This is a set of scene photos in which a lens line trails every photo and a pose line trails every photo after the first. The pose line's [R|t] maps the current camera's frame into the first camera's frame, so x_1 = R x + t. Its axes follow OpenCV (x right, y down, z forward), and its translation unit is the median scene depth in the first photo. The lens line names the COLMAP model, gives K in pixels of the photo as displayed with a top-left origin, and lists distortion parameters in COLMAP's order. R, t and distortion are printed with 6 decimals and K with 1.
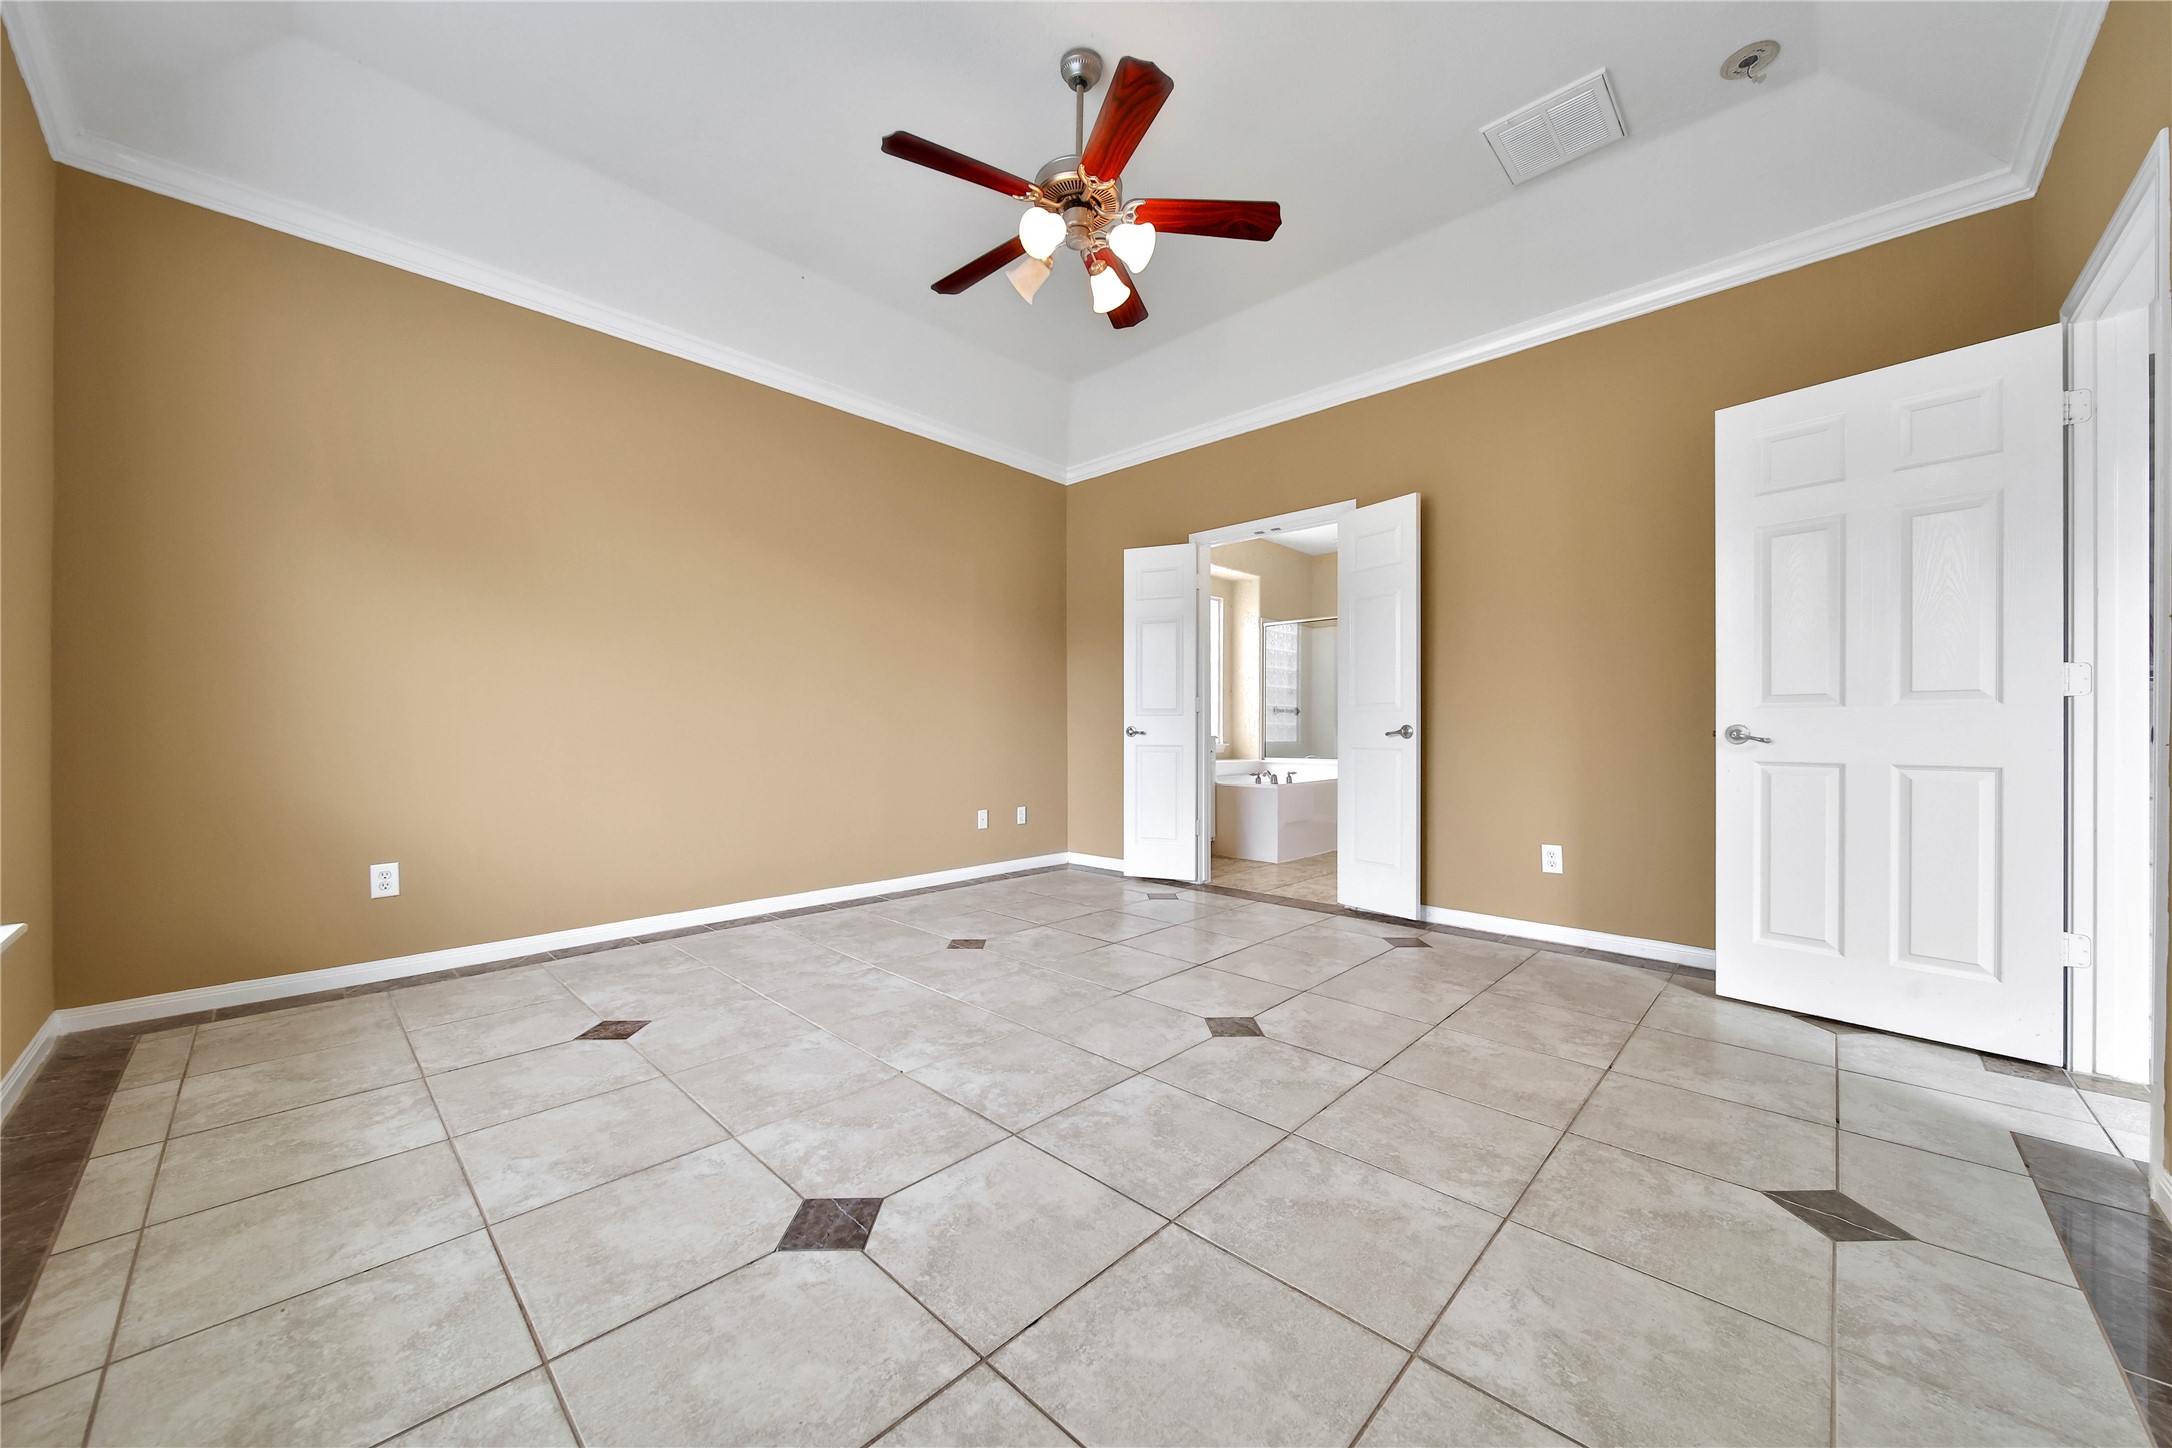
lens RADIAL K [[772.6, 0, 1107.7], [0, 772.6, 736.8], [0, 0, 1]] dist [0.002340, -0.002215]
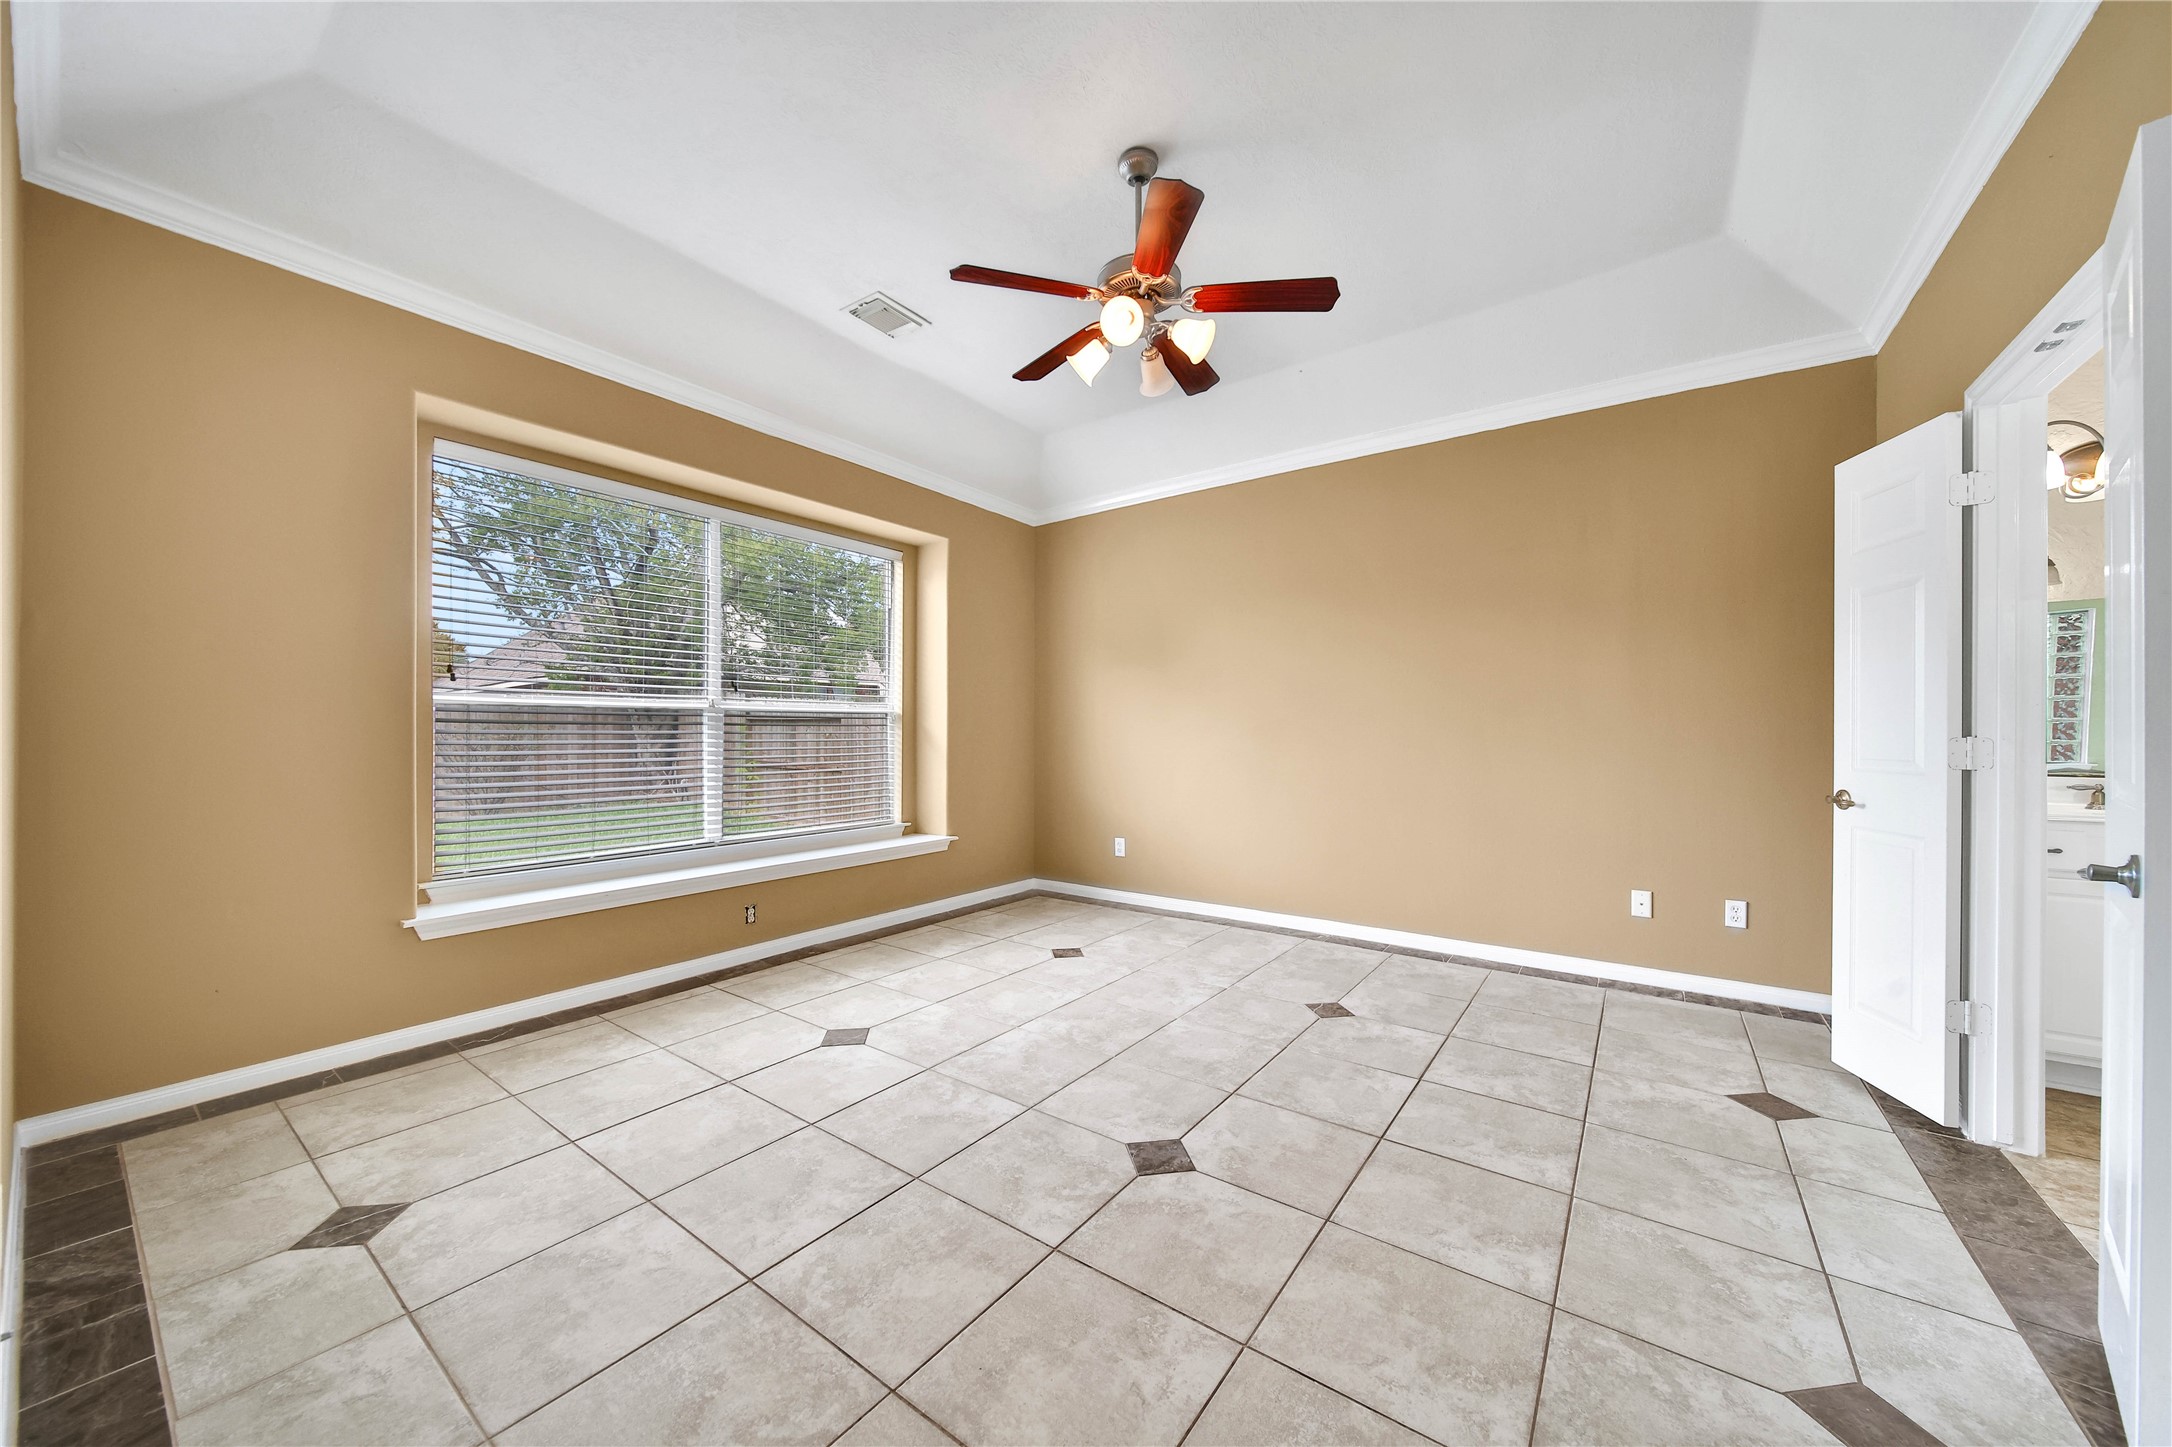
lens RADIAL K [[772.6, 0, 1071.4], [0, 772.6, 737.1], [0, 0, 1]] dist [0.002340, -0.002215]
pose [[0.114570, 0.005475, -0.993400, 1.144669], [-0.010034, 0.999940, 0.004354, -0.106144], [0.993365, 0.009469, 0.114618, 0.915049]]
